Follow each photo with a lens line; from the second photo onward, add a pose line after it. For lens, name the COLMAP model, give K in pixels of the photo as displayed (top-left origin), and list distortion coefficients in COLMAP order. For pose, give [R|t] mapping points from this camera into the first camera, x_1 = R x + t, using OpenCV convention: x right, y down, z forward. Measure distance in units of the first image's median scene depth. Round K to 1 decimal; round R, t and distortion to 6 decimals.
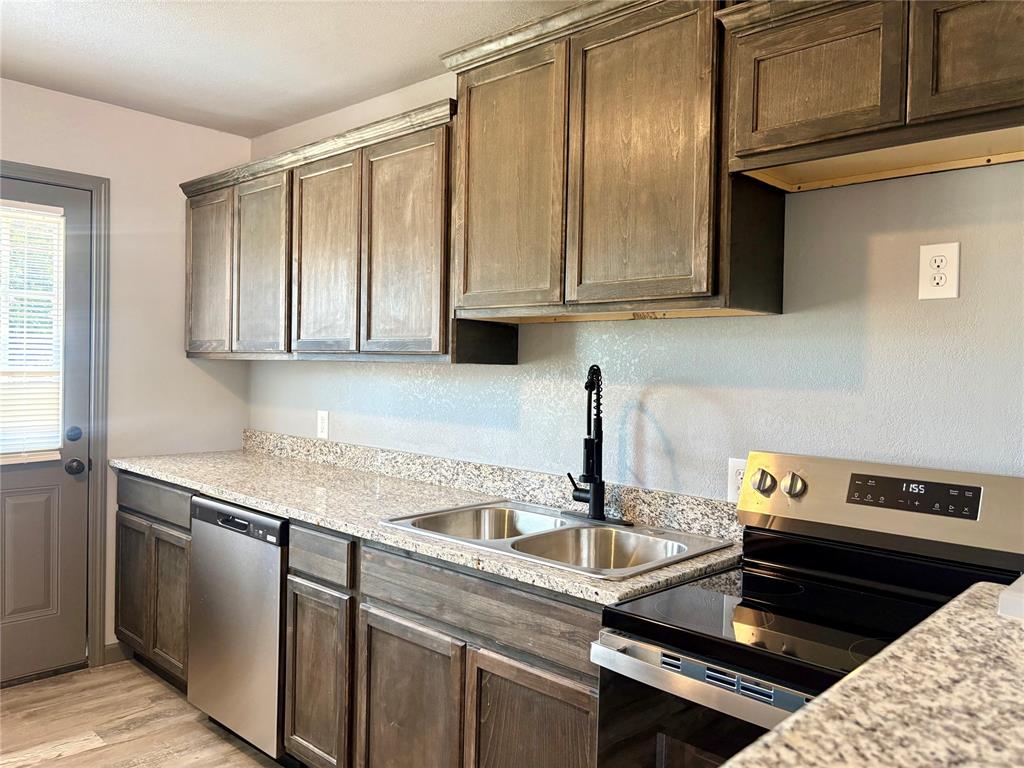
lens RADIAL K [[782.4, 0, 508.0], [0, 782.4, 384.0], [0, 0, 1]] dist [0.024655, -0.007848]
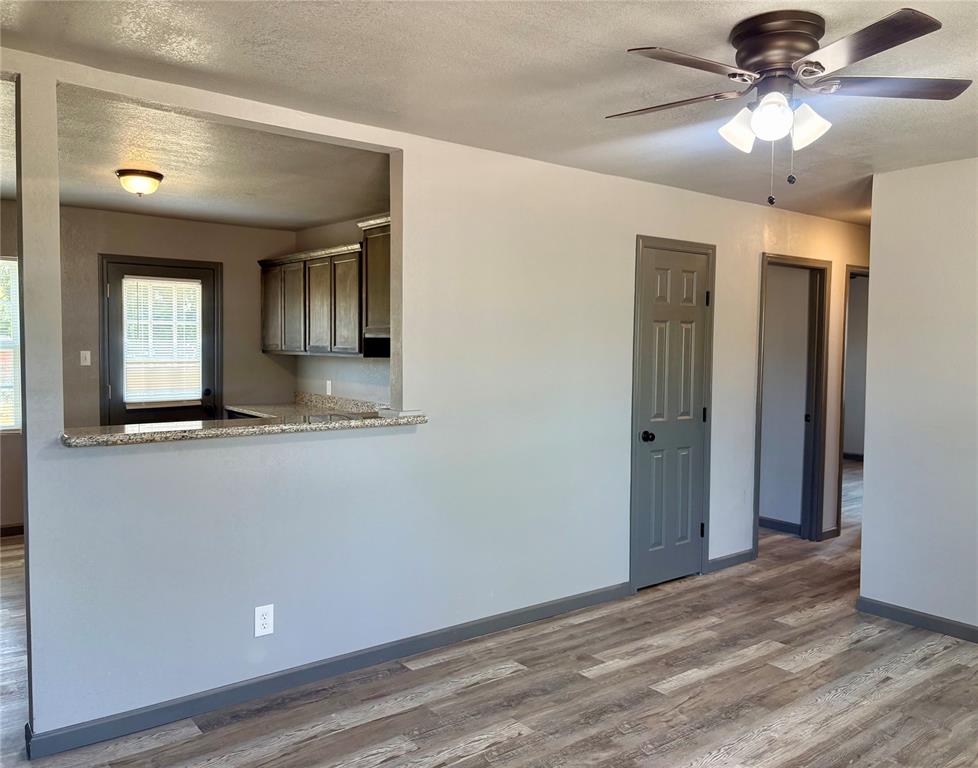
lens RADIAL K [[790.8, 0, 498.7], [0, 790.8, 380.0], [0, 0, 1]] dist [0.018725, -0.014142]
pose [[0.989277, -0.003255, -0.146013, 0.511774], [0.006391, 0.999759, 0.021013, -0.006040], [0.145909, -0.021721, 0.989059, -0.949694]]
